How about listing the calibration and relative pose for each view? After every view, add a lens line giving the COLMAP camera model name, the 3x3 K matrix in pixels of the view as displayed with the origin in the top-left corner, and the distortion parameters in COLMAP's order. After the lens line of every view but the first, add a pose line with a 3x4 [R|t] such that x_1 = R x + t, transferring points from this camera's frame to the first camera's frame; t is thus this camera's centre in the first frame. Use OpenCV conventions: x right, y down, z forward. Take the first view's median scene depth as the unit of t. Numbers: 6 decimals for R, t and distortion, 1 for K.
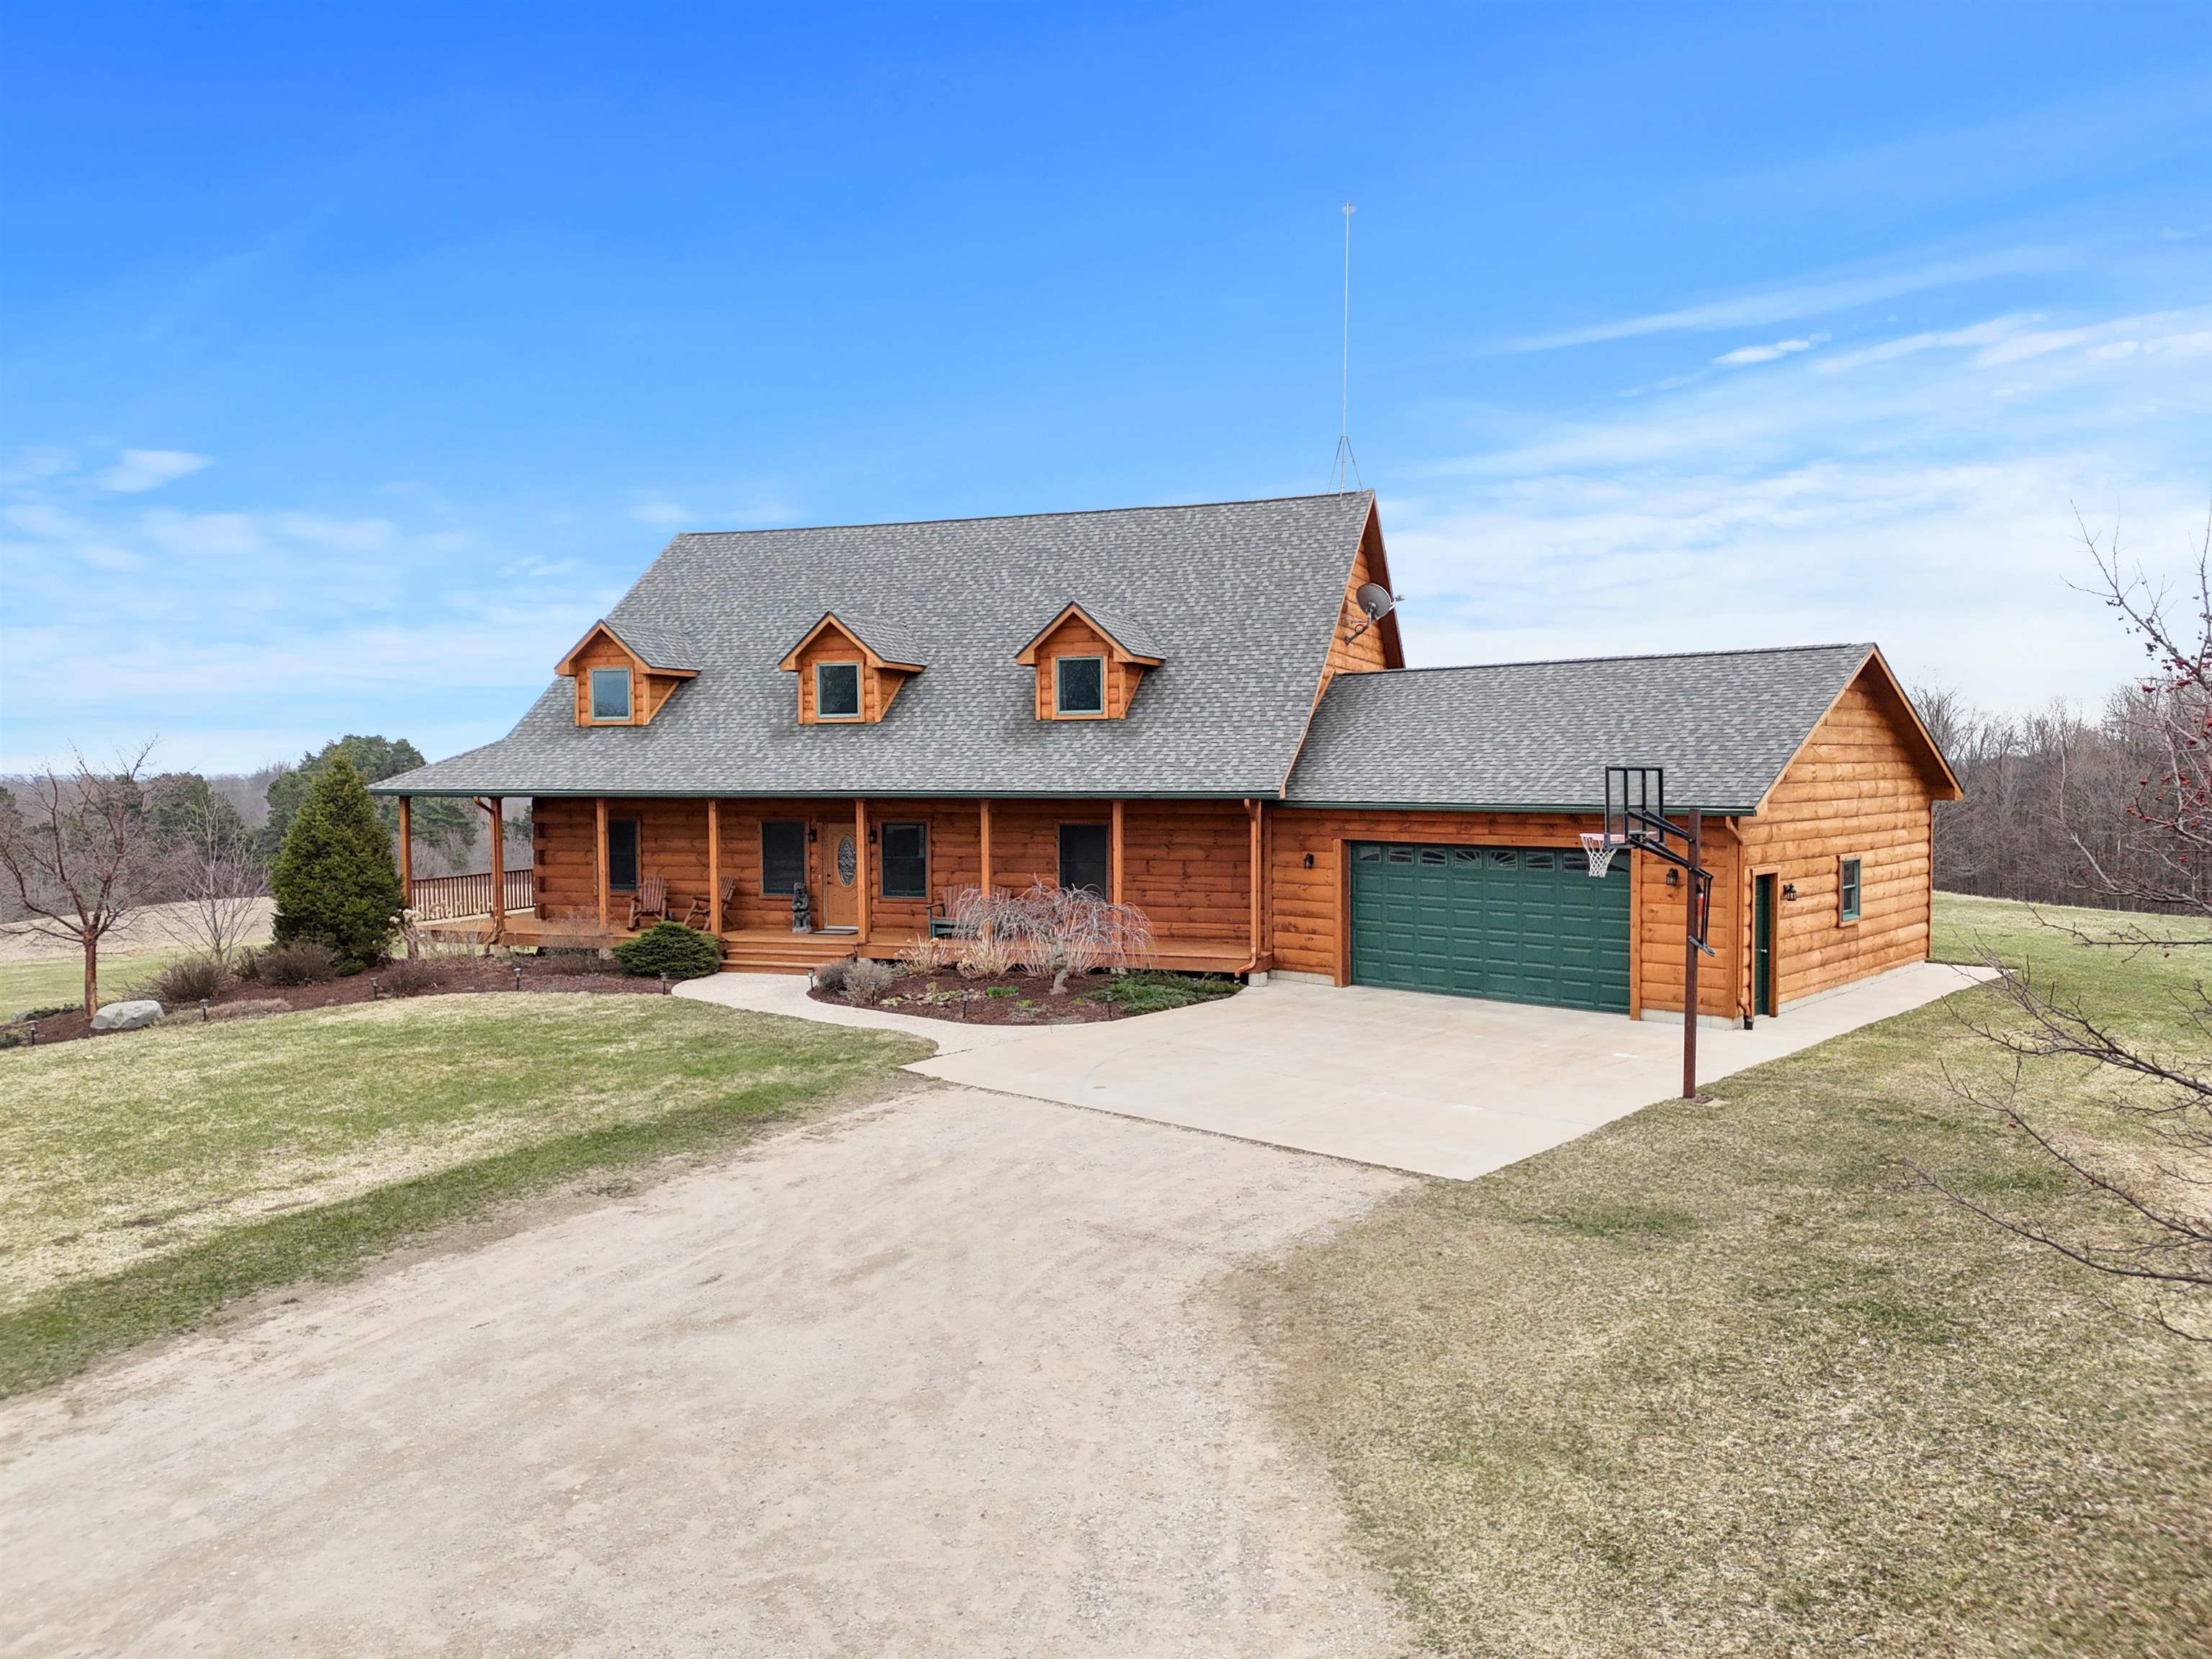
lens RADIAL K [[1595.7, 0, 1106.0], [0, 1595.7, 829.5], [0, 0, 1]] dist [0.008630, 0.003608]
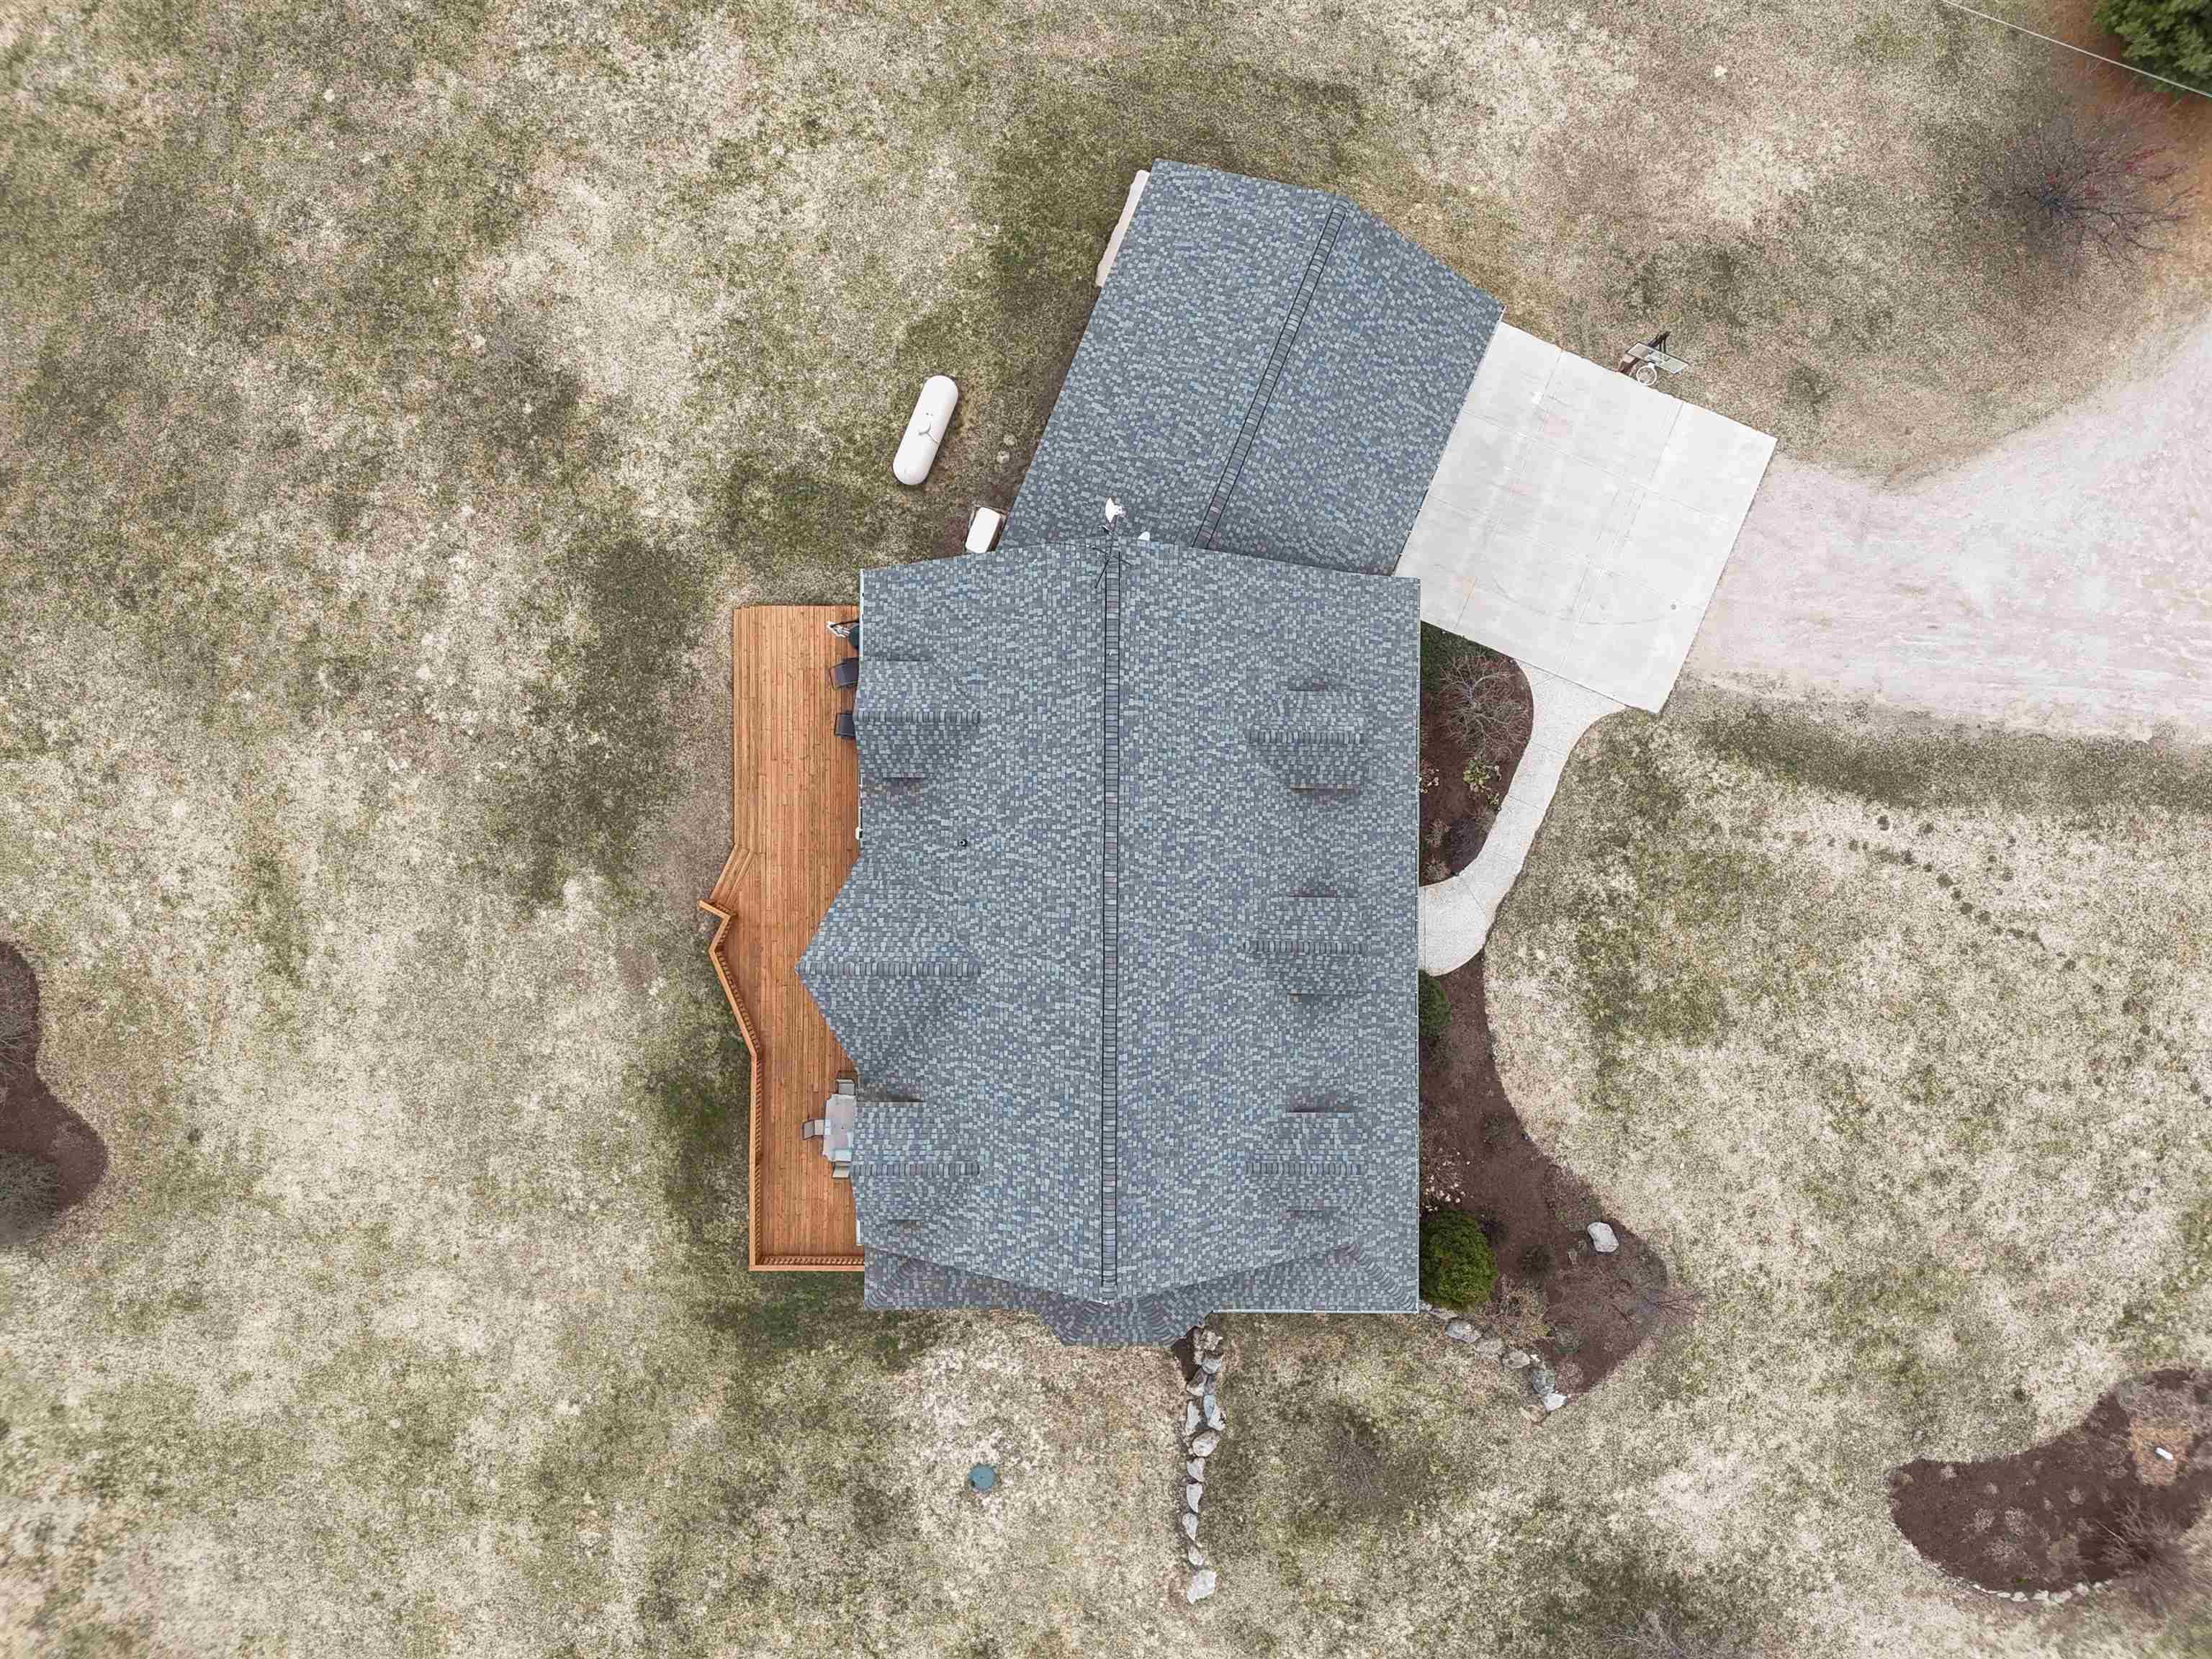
lens RADIAL K [[1595.7, 0, 1106.0], [0, 1595.7, 829.5], [0, 0, 1]] dist [0.008630, 0.003608]
pose [[-0.337620, -0.941241, -0.008889, -0.010111], [0.048223, -0.026727, 0.998479, -2.228967], [-0.940046, 0.336678, 0.054413, 1.762046]]
